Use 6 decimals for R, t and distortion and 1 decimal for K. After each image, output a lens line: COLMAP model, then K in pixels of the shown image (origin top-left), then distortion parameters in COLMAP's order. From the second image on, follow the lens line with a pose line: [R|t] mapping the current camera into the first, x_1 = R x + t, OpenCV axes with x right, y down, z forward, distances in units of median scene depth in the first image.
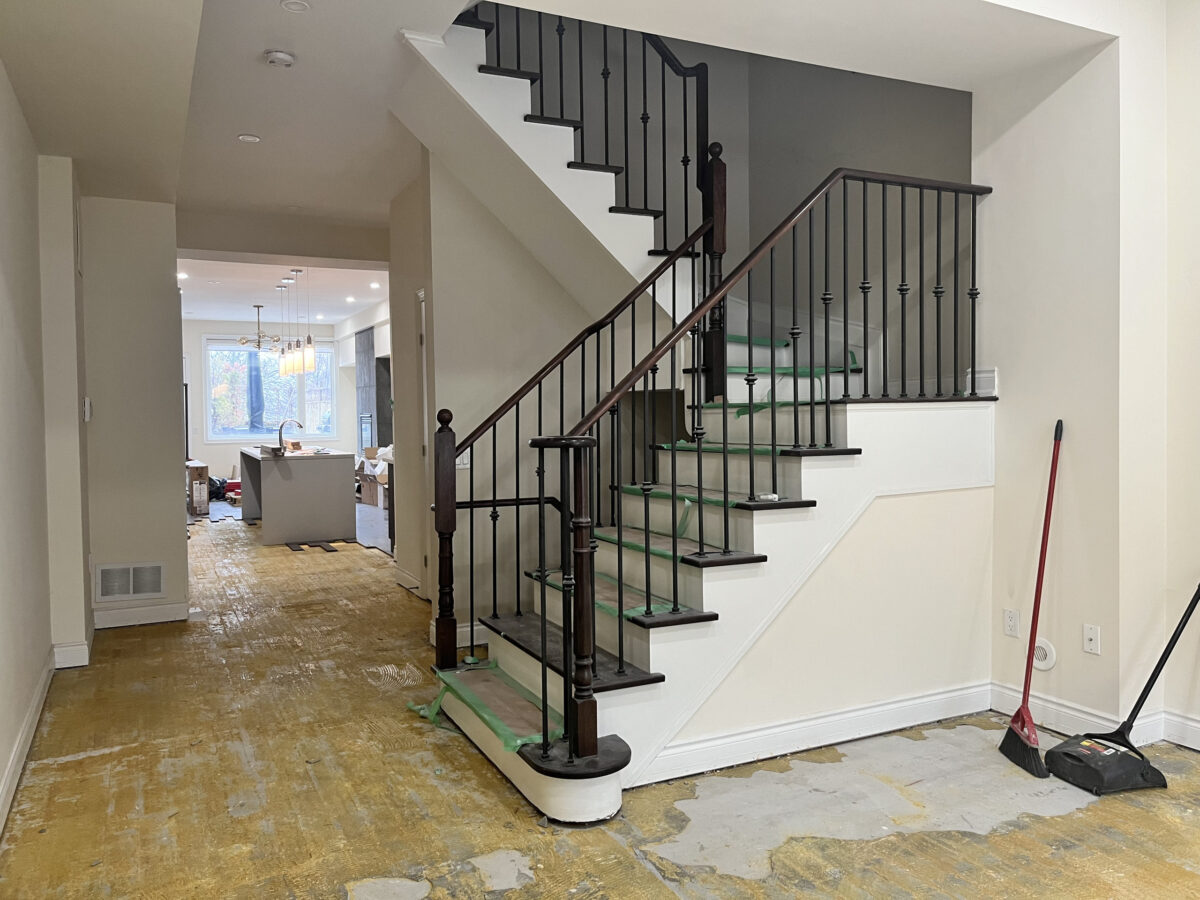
lens RADIAL K [[911.9, 0, 606.0], [0, 911.9, 442.4], [0, 0, 1]] dist [0.039114, -0.020435]
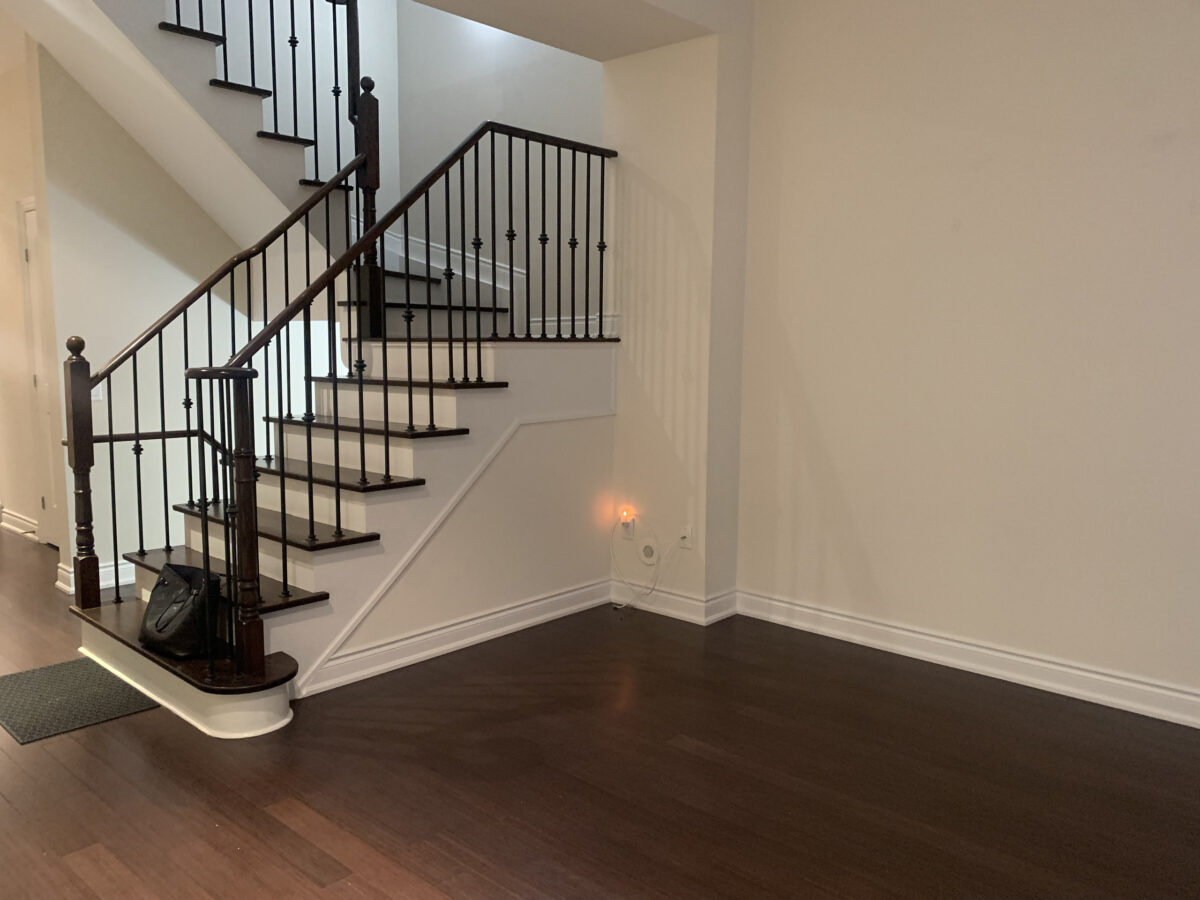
lens RADIAL K [[944.6, 0, 600.7], [0, 944.6, 444.2], [0, 0, 1]] dist [0.041356, -0.023176]
pose [[0.932066, -0.018870, 0.361796, -0.031140], [-0.007749, 0.997376, 0.071982, -0.001331], [-0.362205, -0.069896, 0.929474, -0.108574]]
